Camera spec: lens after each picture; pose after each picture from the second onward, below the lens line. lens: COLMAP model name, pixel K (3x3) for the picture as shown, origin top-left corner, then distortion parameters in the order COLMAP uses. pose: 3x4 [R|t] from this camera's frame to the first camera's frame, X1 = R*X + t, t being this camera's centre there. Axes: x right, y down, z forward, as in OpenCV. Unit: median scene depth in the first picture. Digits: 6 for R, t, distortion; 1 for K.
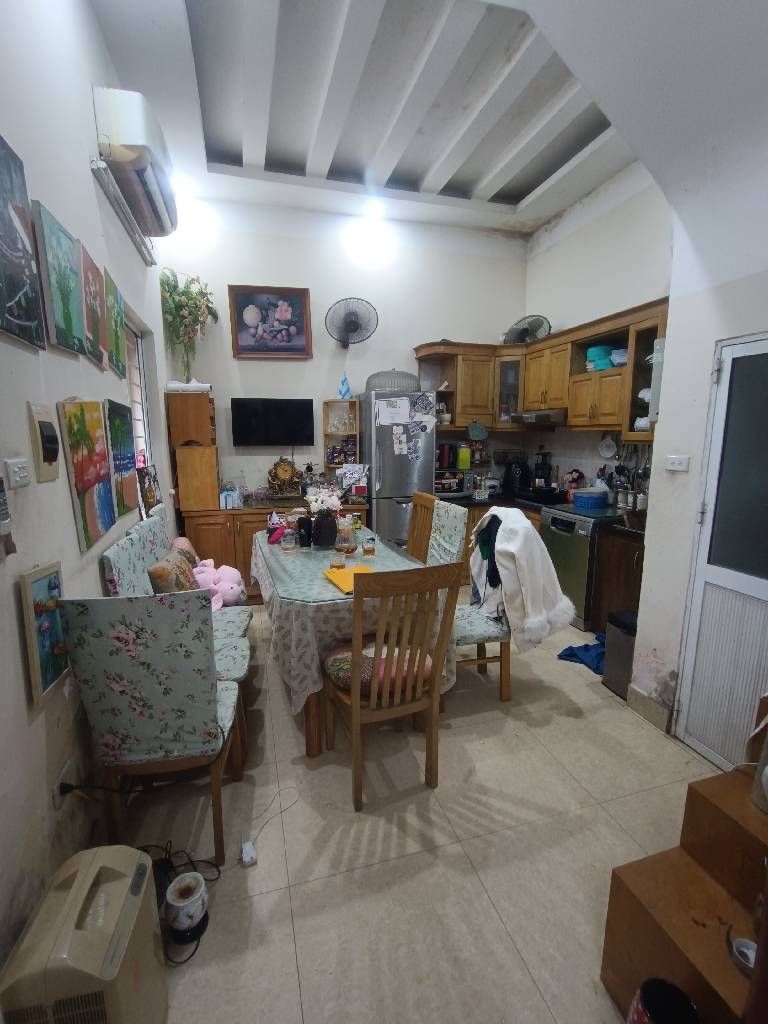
lens RADIAL K [[463.5, 0, 382.8], [0, 463.5, 515.0], [0, 0, 1]] dist [-0.000346, -0.001125]
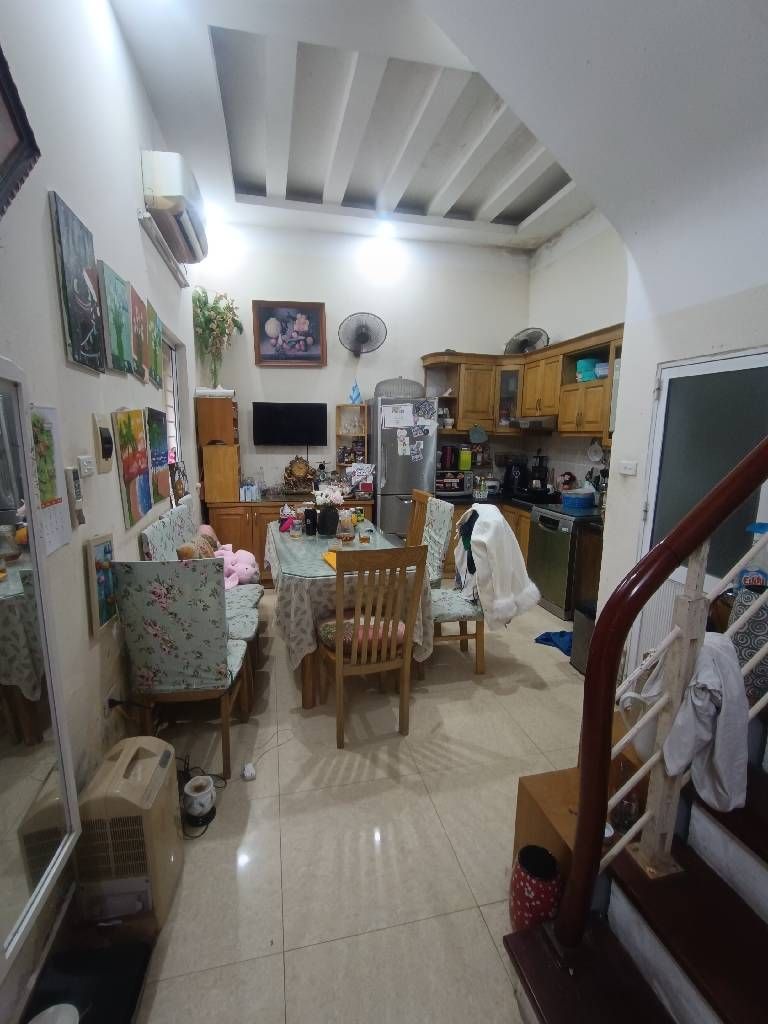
lens RADIAL K [[463.5, 0, 382.8], [0, 463.5, 515.0], [0, 0, 1]] dist [-0.000346, -0.001125]
pose [[0.998440, 0.023830, -0.050497, 0.081387], [-0.023747, 0.999715, 0.002233, 0.014931], [0.050536, -0.001030, 0.998722, -0.163110]]
